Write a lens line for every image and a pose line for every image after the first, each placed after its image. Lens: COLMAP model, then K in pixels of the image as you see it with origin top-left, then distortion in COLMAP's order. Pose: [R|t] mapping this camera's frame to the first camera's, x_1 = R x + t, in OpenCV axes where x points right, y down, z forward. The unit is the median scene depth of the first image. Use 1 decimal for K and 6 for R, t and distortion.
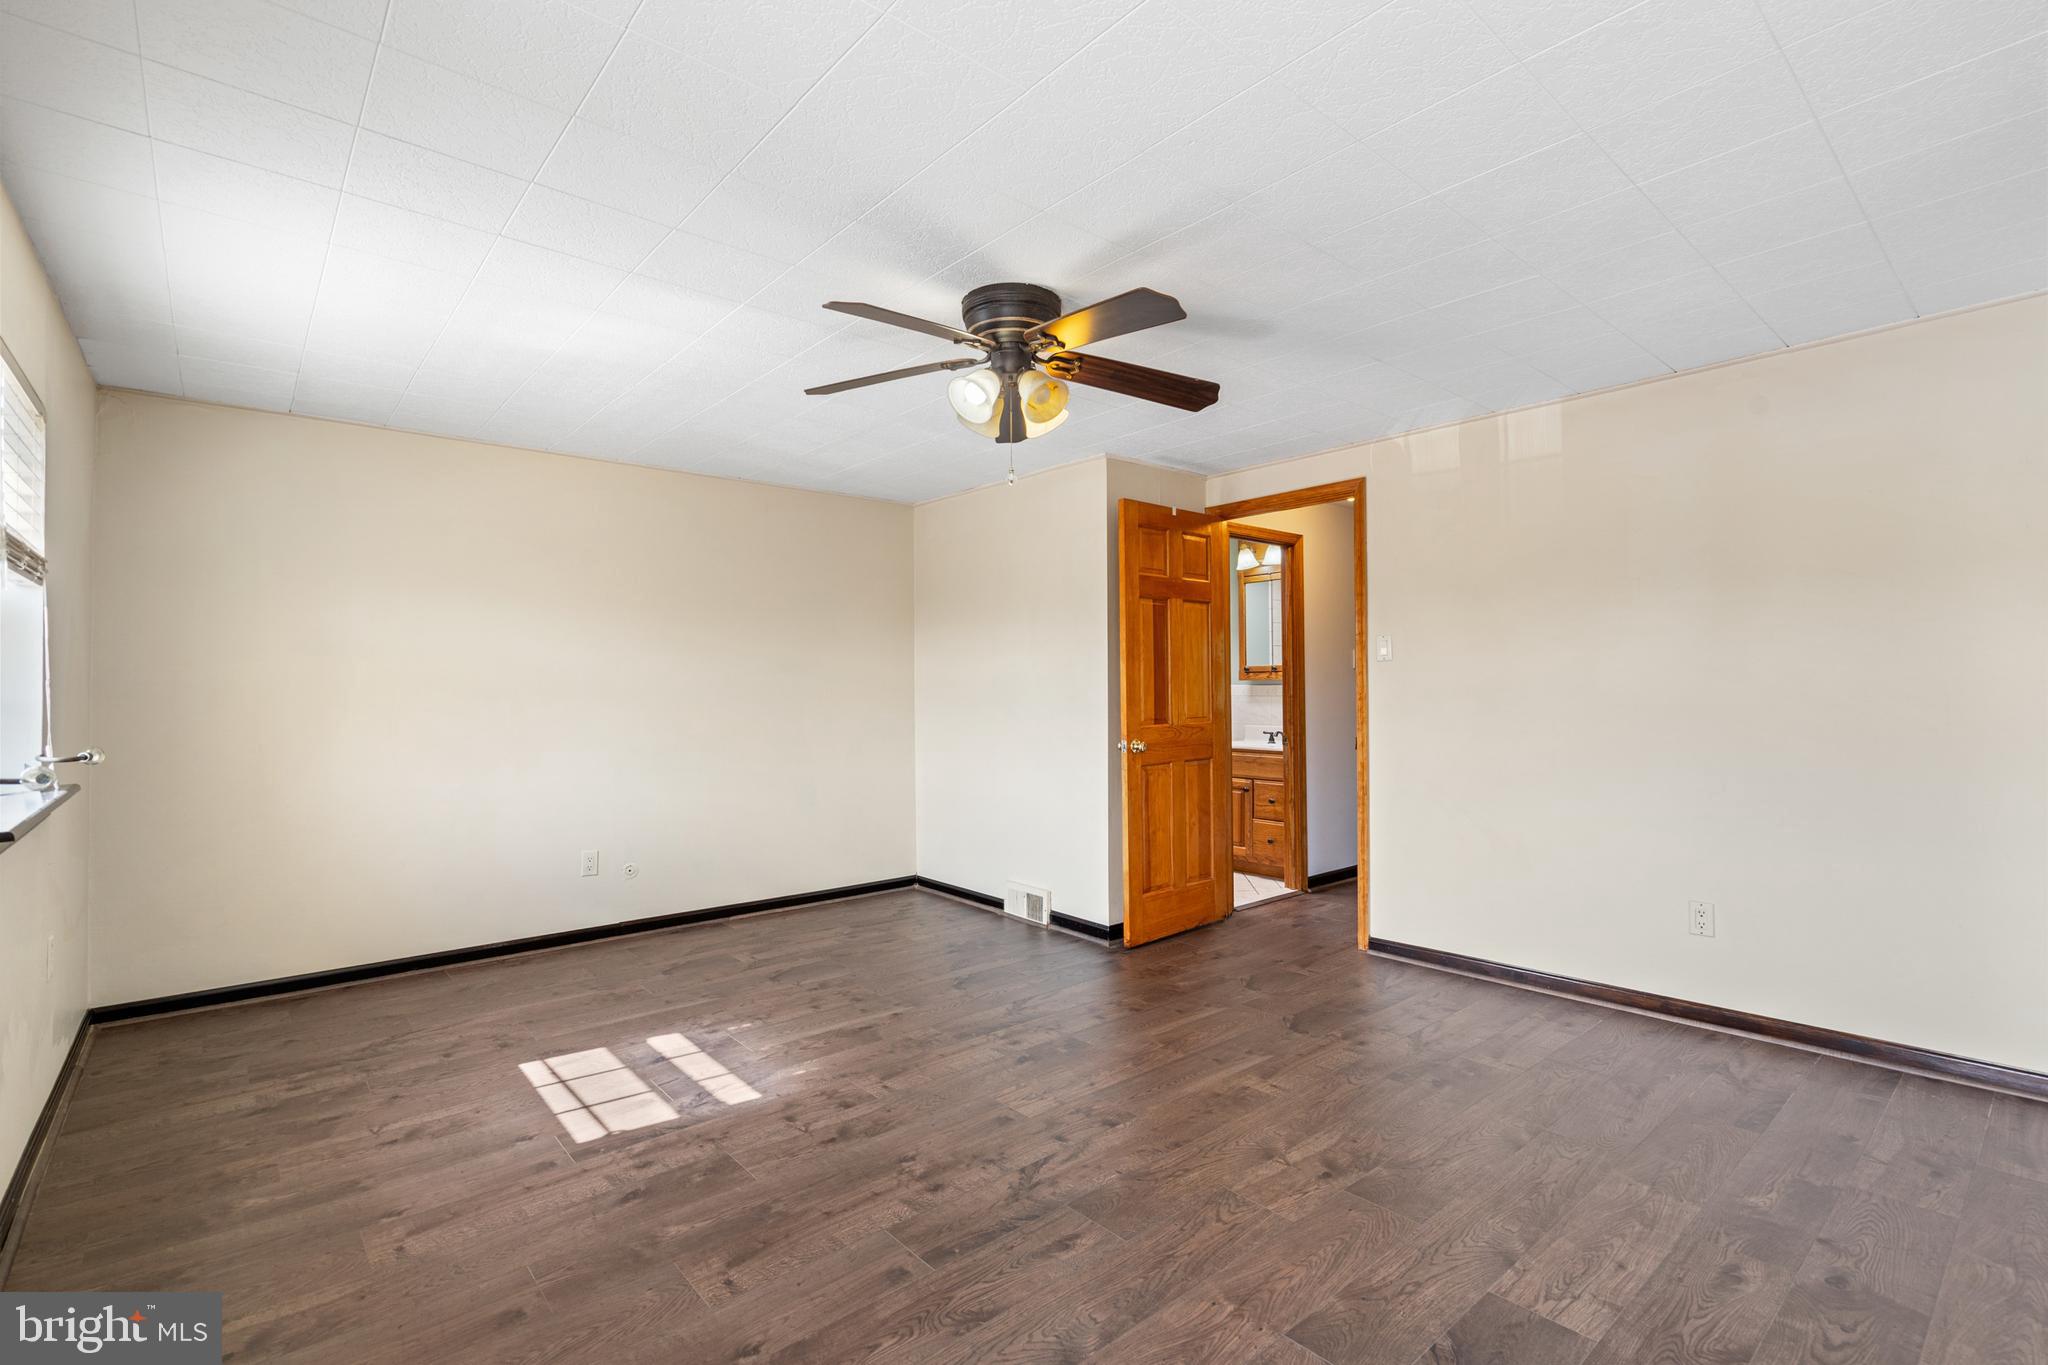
lens RADIAL K [[936.6, 0, 1023.5], [0, 936.6, 680.5], [0, 0, 1]] dist [-0.003405, 0.001102]
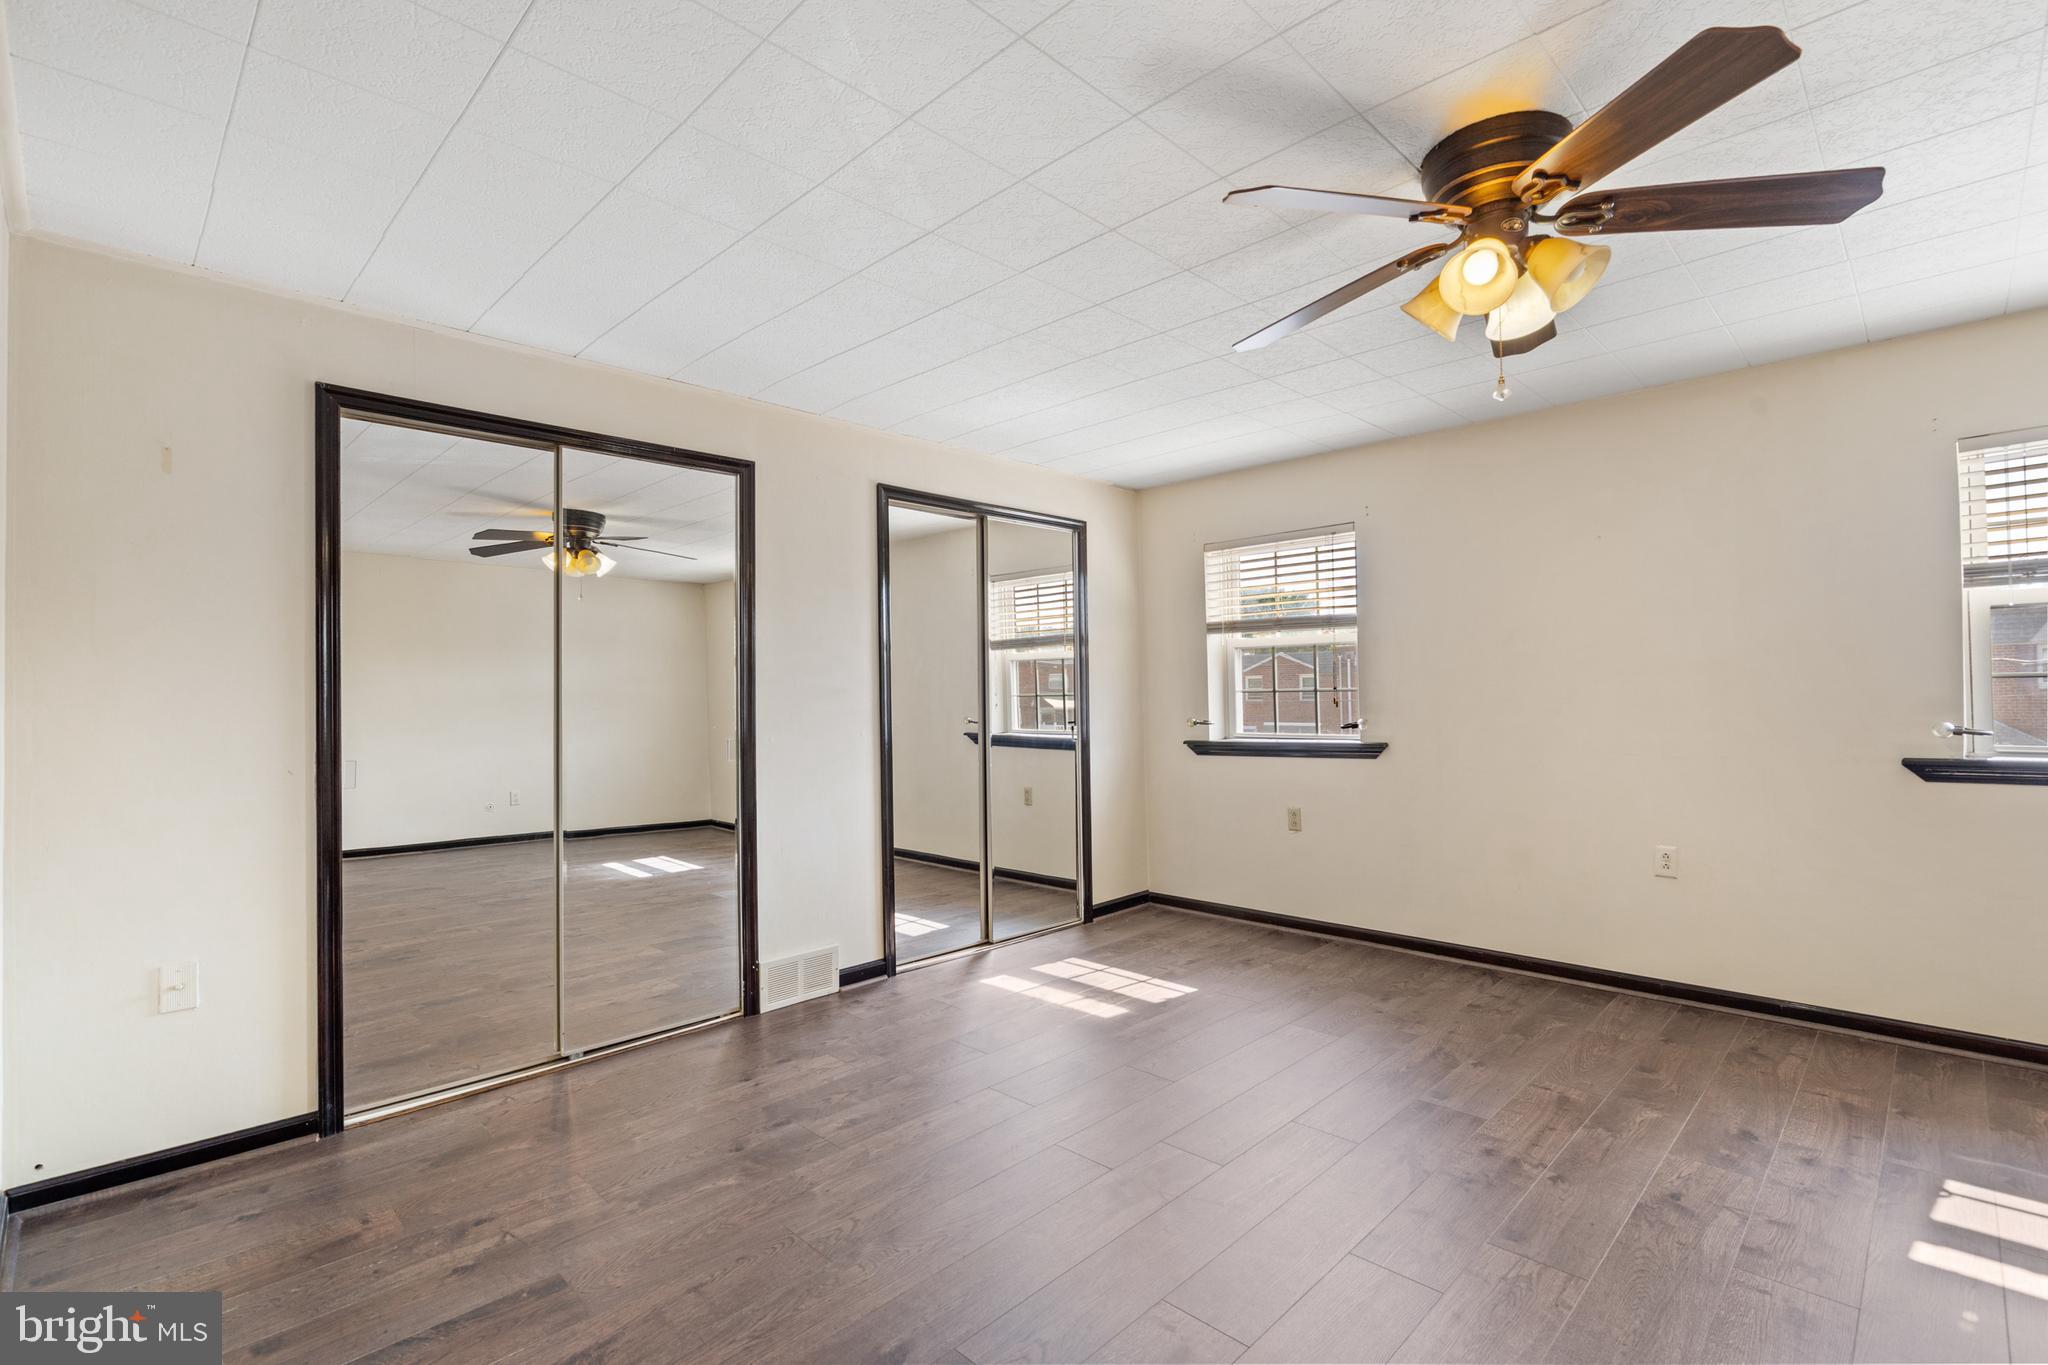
lens RADIAL K [[933.4, 0, 1023.0], [0, 933.4, 679.6], [0, 0, 1]] dist [-0.001076, 0.001195]
pose [[-0.996834, 0.021910, -0.076432, 0.437724], [0.024085, 0.999327, -0.027649, 0.019752], [0.075775, -0.029402, -0.996691, 1.767011]]
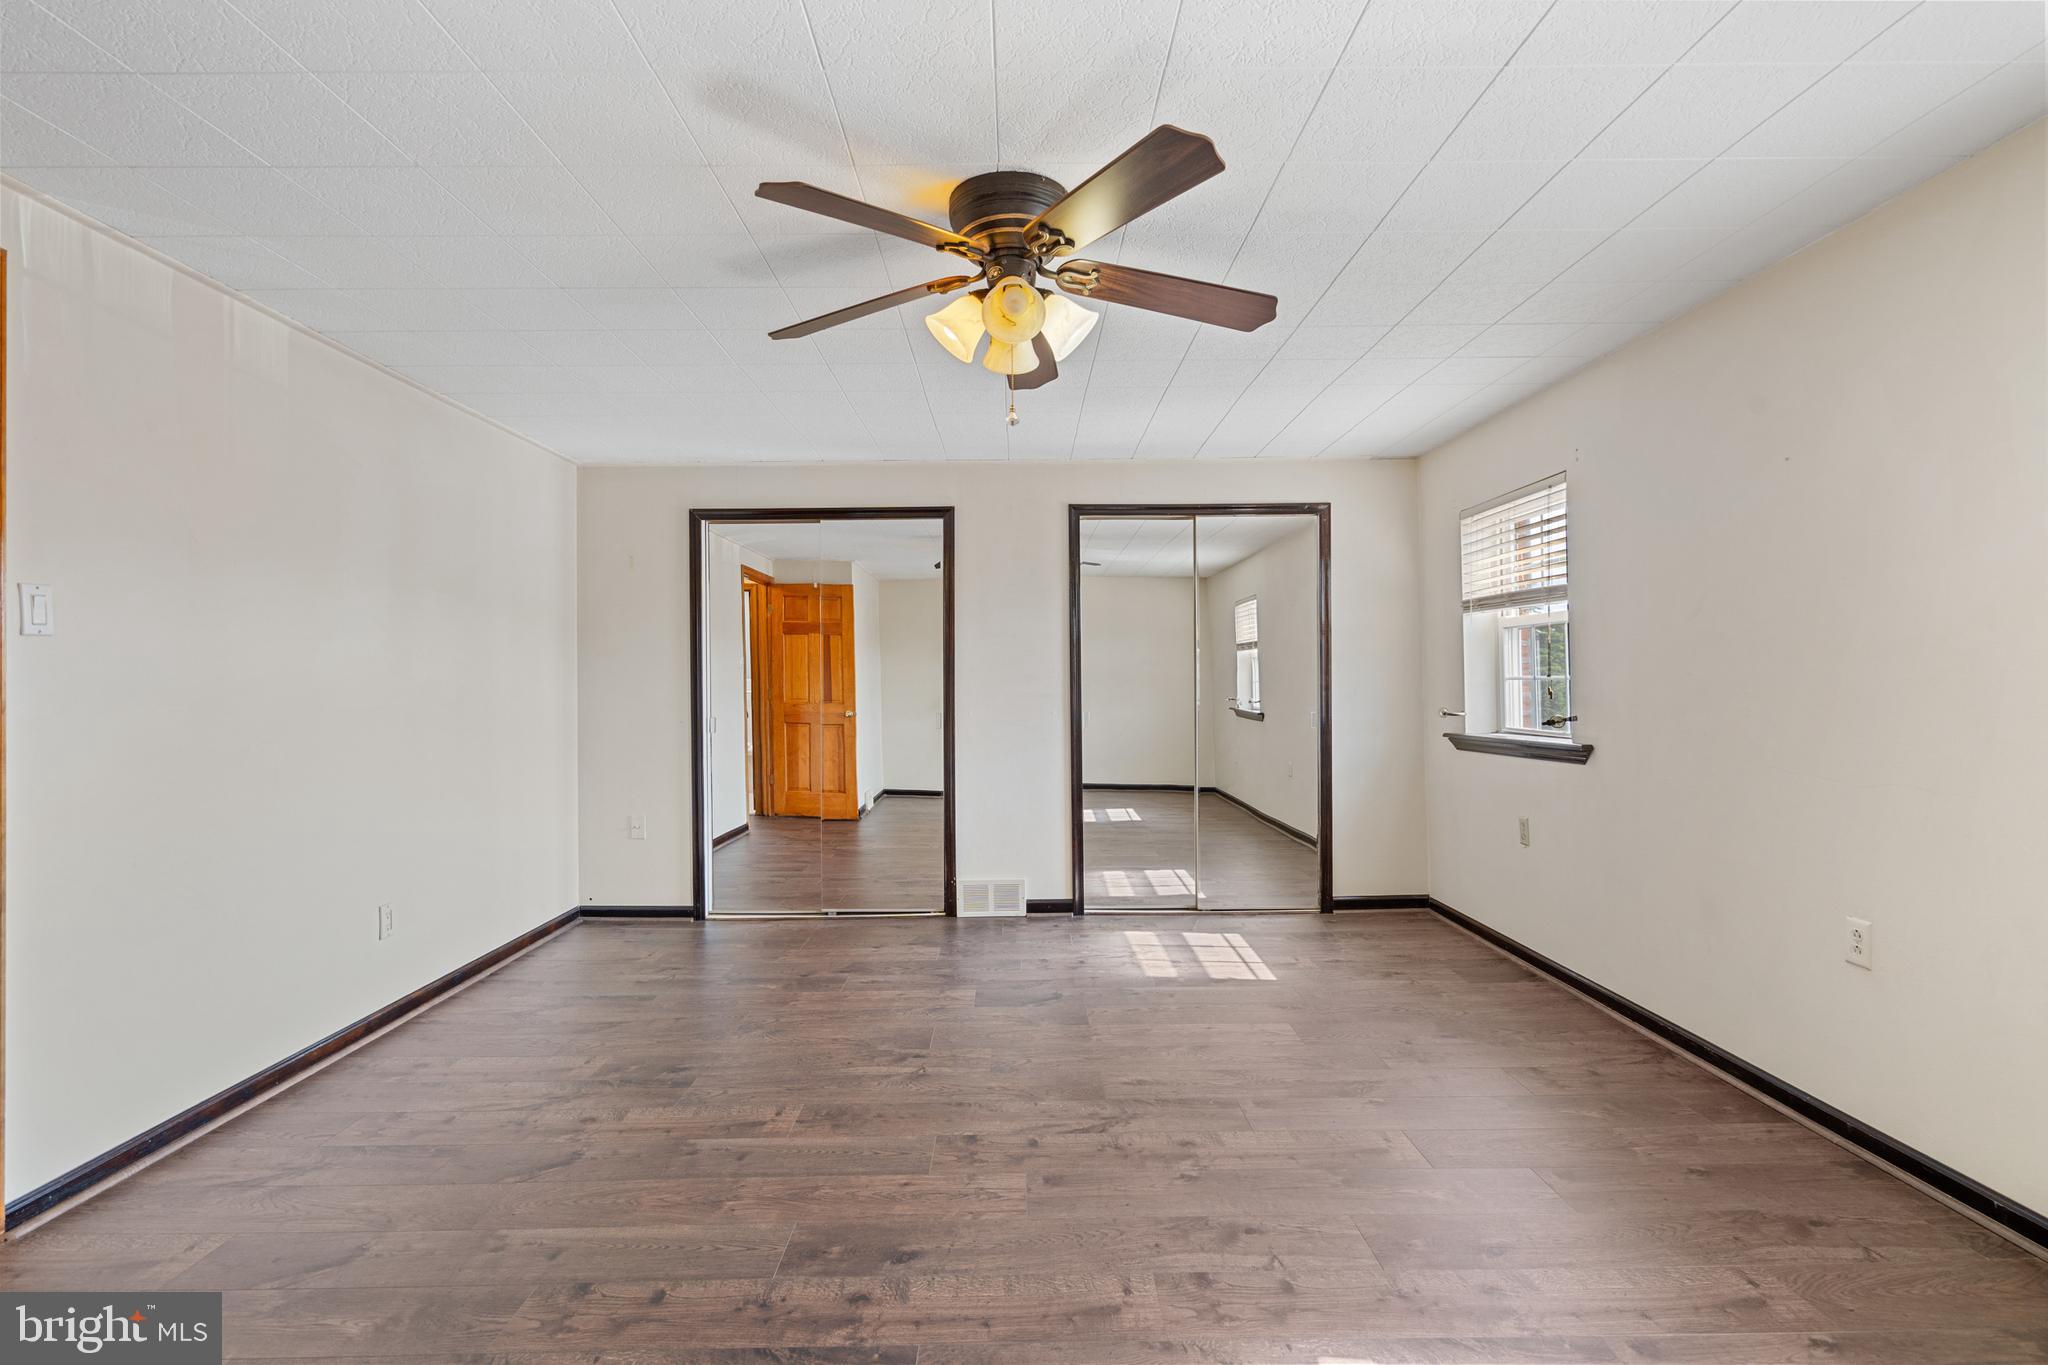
lens RADIAL K [[933.4, 0, 1023.0], [0, 933.4, 679.6], [0, 0, 1]] dist [-0.001076, 0.001195]
pose [[-0.762423, 0.017503, 0.646842, -0.565858], [0.008744, 0.999822, -0.016748, 0.024051], [-0.647020, -0.007113, -0.762440, 1.686116]]
